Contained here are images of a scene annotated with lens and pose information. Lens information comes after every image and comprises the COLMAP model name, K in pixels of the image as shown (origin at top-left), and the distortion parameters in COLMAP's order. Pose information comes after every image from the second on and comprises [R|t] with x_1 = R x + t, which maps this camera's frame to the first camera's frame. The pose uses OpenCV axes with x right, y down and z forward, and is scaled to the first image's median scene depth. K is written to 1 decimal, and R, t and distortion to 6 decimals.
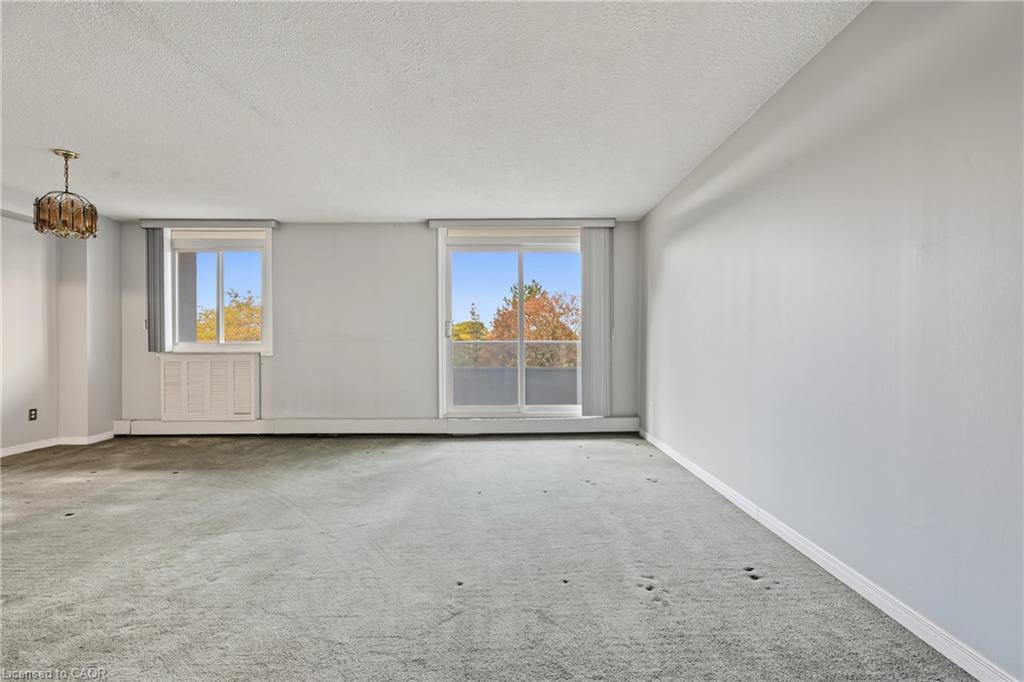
lens RADIAL K [[456.7, 0, 533.5], [0, 456.7, 340.5], [0, 0, 1]] dist [0.001769, 0.000185]
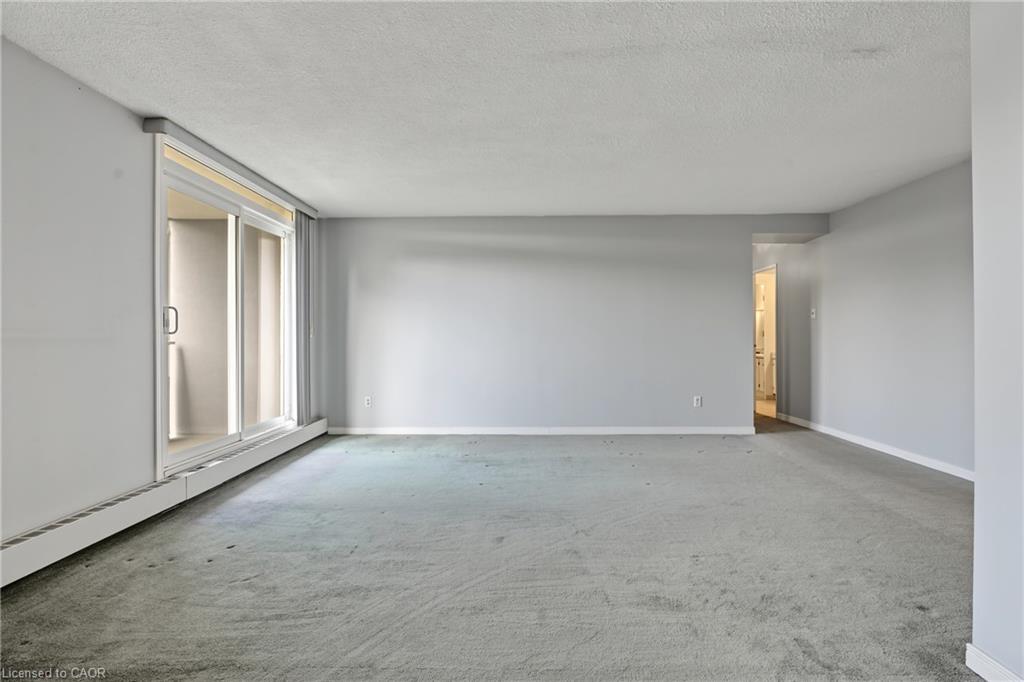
lens RADIAL K [[467.8, 0, 514.5], [0, 467.8, 338.3], [0, 0, 1]] dist [-0.002055, 0.000444]
pose [[0.037011, 0.004326, 0.999305, -0.757428], [0.007407, 0.999962, -0.004604, 0.003295], [-0.999287, 0.007572, 0.036977, 0.552137]]
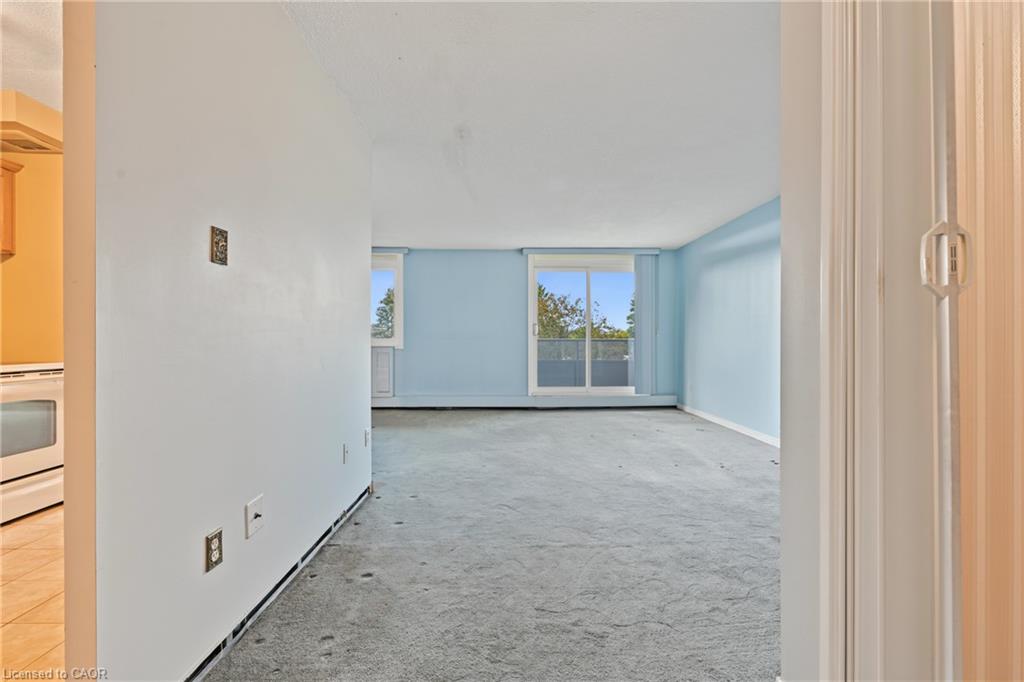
lens RADIAL K [[467.8, 0, 514.5], [0, 467.8, 338.3], [0, 0, 1]] dist [-0.002055, 0.000444]
pose [[0.999949, 0.003603, 0.009397, -0.261766], [-0.003579, 0.999990, -0.002586, 0.004905], [-0.009407, 0.002552, 0.999953, -0.375764]]
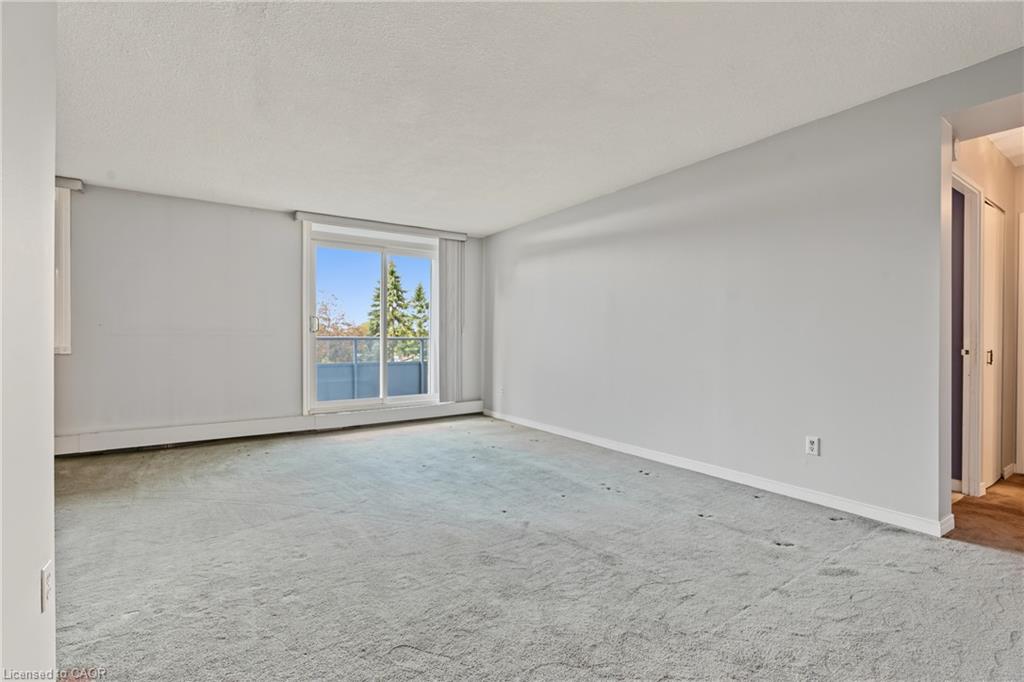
lens RADIAL K [[467.8, 0, 514.5], [0, 467.8, 338.3], [0, 0, 1]] dist [-0.002055, 0.000444]
pose [[0.832956, 0.004291, 0.553323, -0.386092], [-0.005200, 0.999986, 0.000072, 0.003132], [-0.553315, -0.002937, 0.832967, -0.082243]]
